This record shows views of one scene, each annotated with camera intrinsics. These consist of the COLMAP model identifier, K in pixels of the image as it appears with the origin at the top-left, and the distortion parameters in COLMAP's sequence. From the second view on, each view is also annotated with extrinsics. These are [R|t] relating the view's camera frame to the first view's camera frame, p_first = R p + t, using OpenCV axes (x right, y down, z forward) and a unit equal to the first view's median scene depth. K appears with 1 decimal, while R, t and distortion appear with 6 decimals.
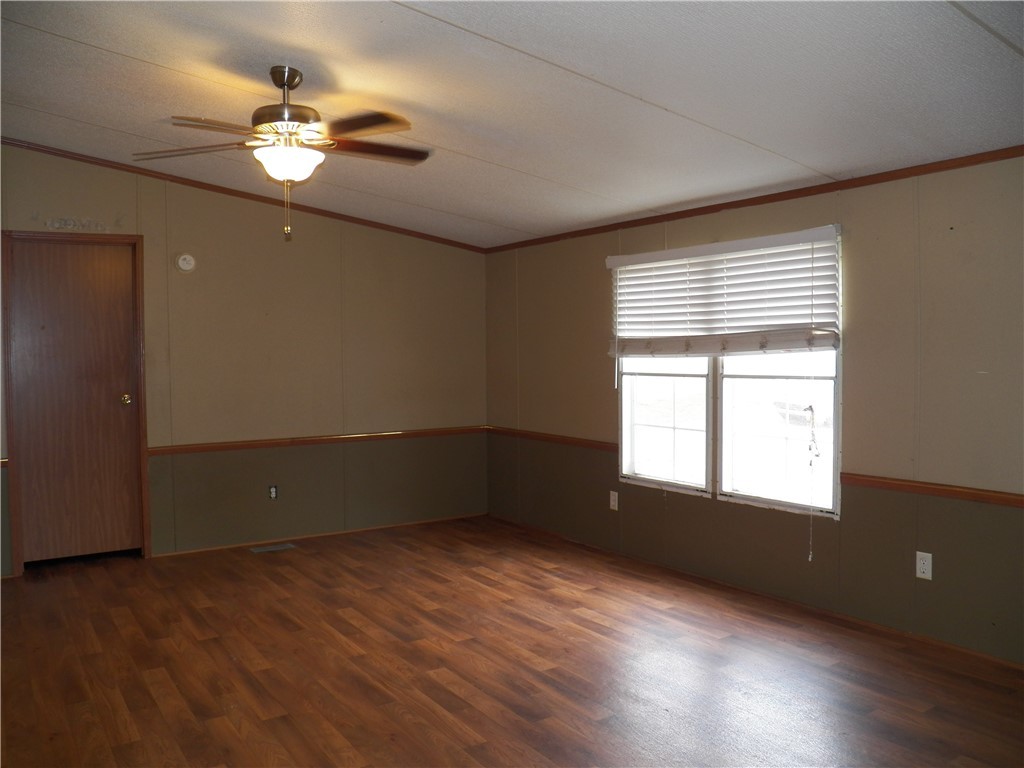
lens RADIAL K [[841.4, 0, 512.0], [0, 841.4, 384.0], [0, 0, 1]] dist [-0.090520, -0.003555]
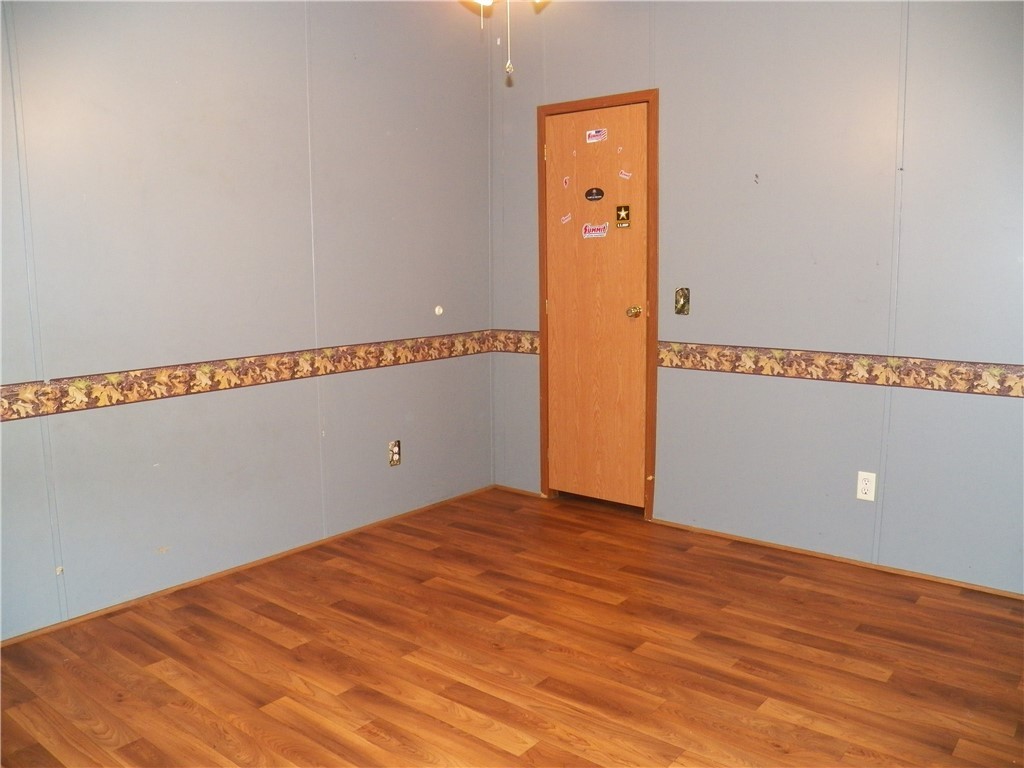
lens RADIAL K [[841.4, 0, 512.0], [0, 841.4, 384.0], [0, 0, 1]] dist [-0.090520, -0.003555]
pose [[-0.955308, 0.062234, -0.288986, 0.099654], [0.006701, 0.981896, 0.189302, -0.065232], [0.295535, 0.178906, -0.938430, 1.729599]]
